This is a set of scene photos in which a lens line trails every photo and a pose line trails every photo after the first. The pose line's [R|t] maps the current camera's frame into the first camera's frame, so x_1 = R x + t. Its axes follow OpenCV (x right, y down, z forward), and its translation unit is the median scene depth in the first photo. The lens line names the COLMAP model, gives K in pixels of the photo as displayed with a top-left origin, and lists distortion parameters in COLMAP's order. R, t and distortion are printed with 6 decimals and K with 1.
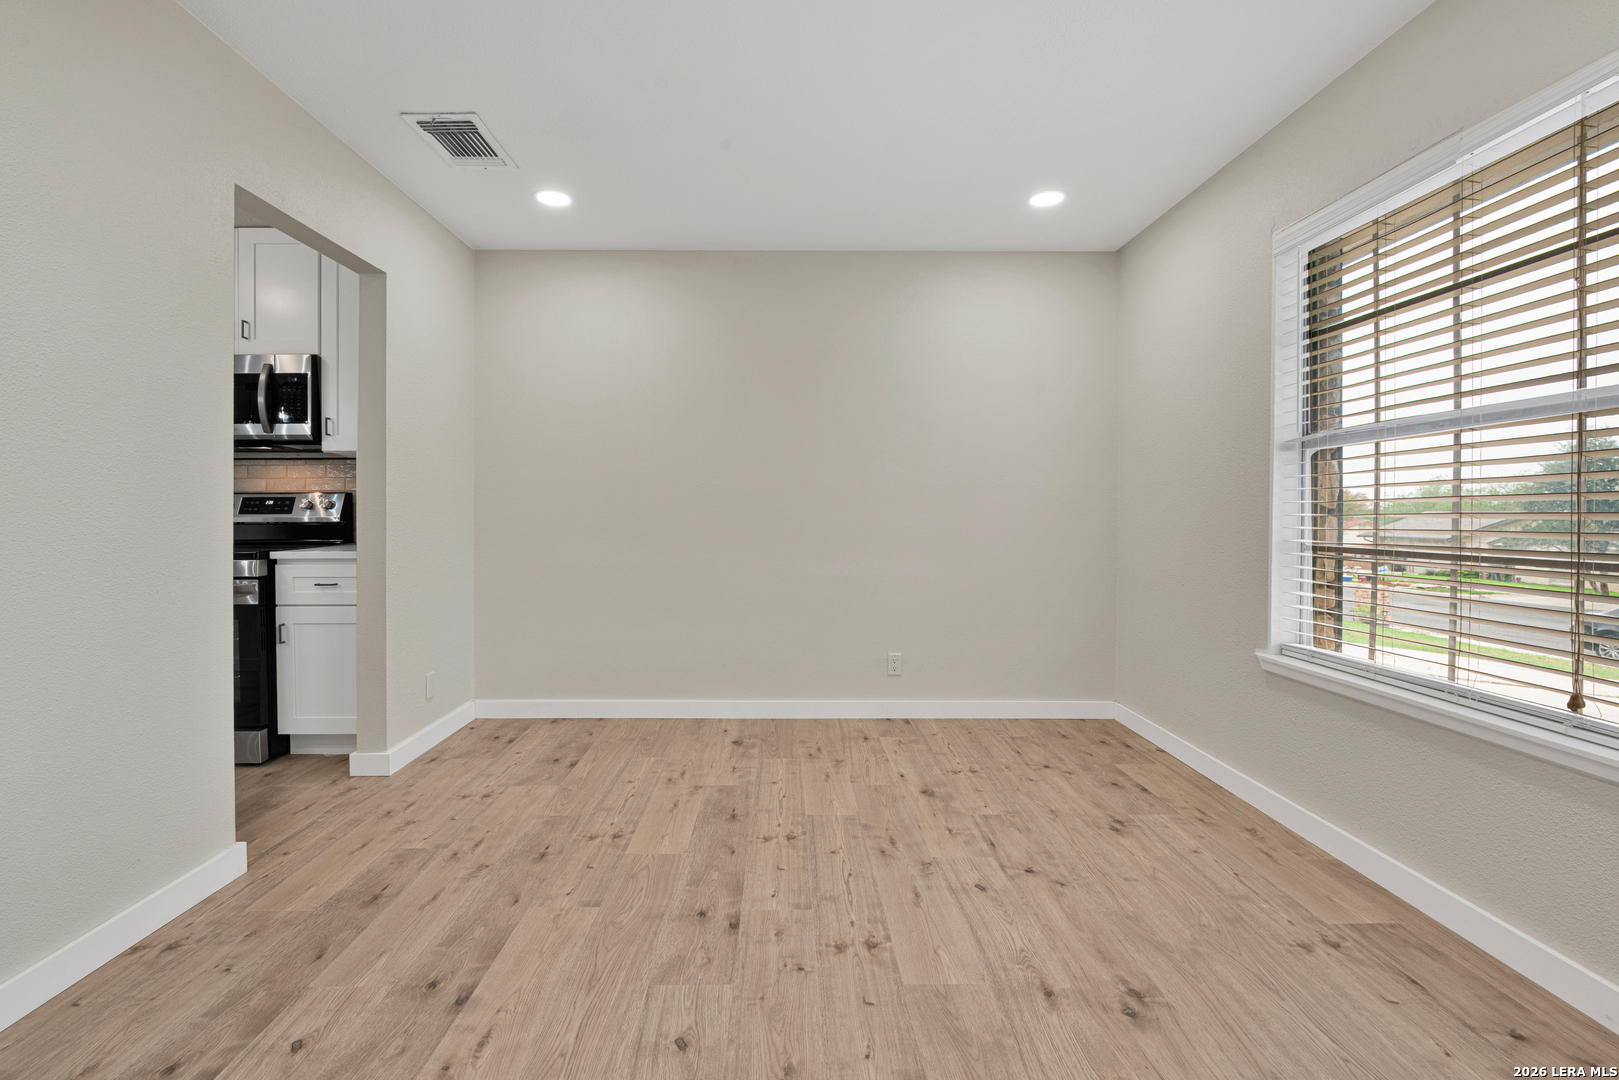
lens RADIAL K [[701.0, 0, 804.7], [0, 701.0, 527.4], [0, 0, 1]] dist [0.003062, 0.000607]
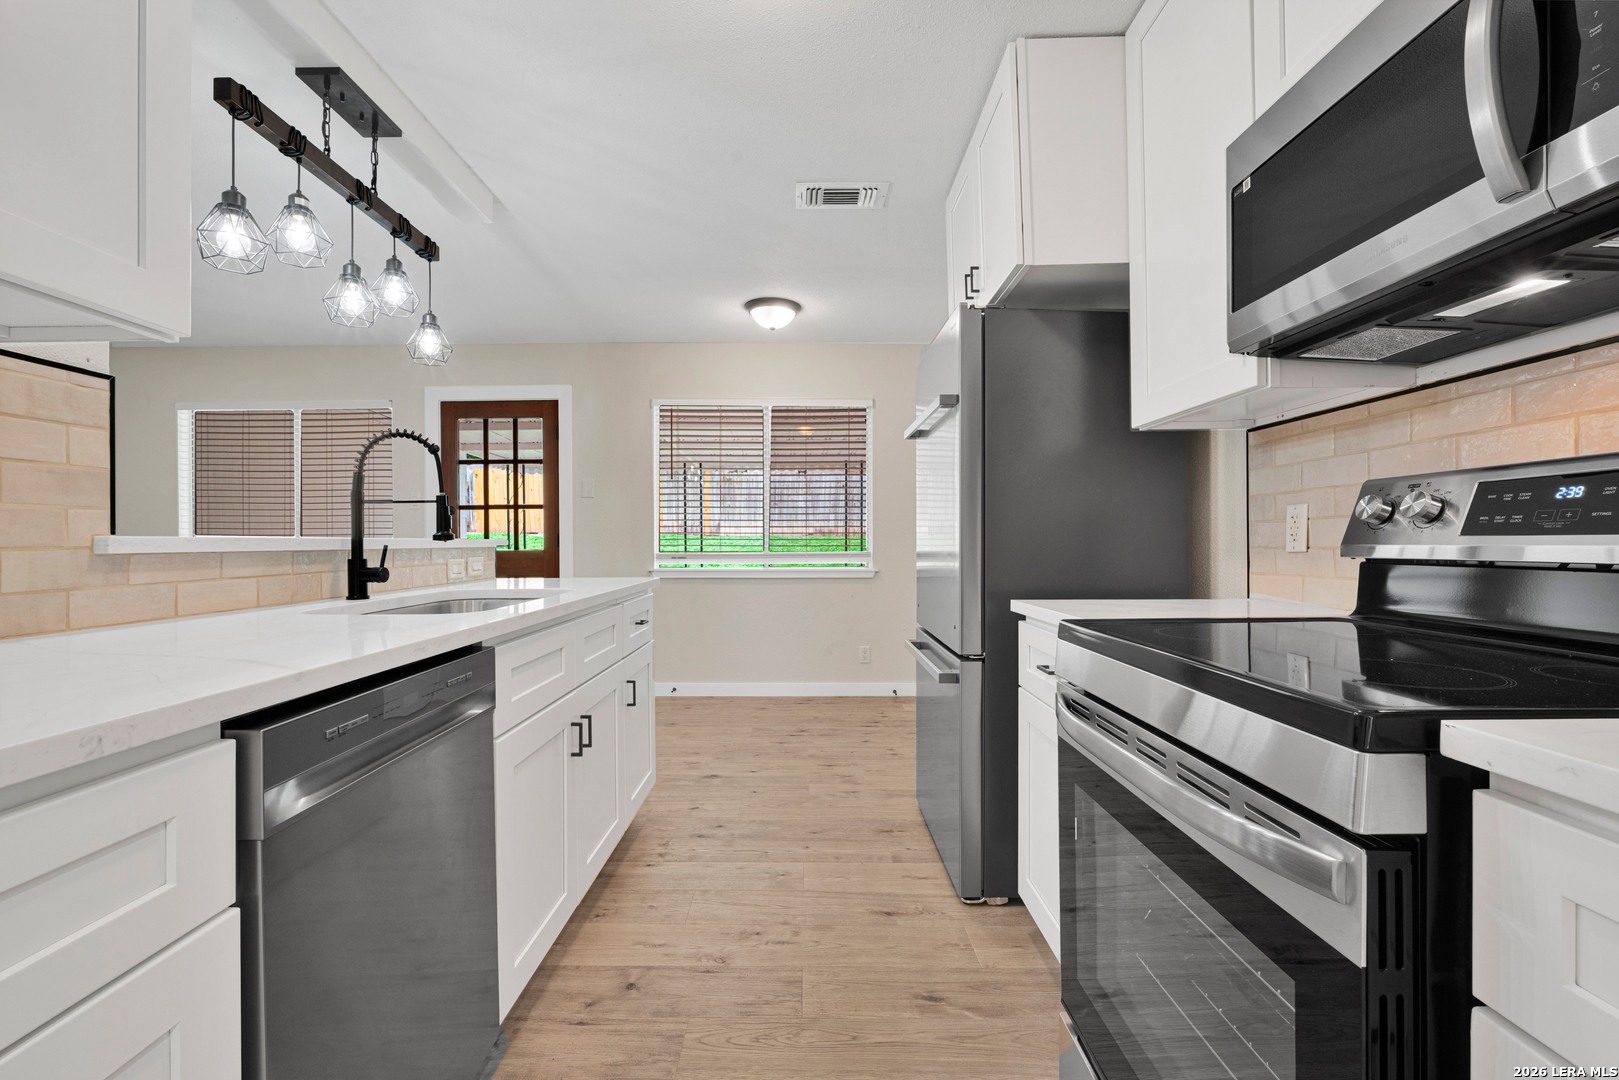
lens RADIAL K [[701.0, 0, 806.2], [0, 701.0, 528.6], [0, 0, 1]] dist [0.003062, 0.000607]
pose [[-0.040494, 0.000287, -0.999180, -0.542518], [-0.008218, 0.999966, 0.000620, -0.021981], [0.999146, 0.008236, -0.040490, 0.814329]]
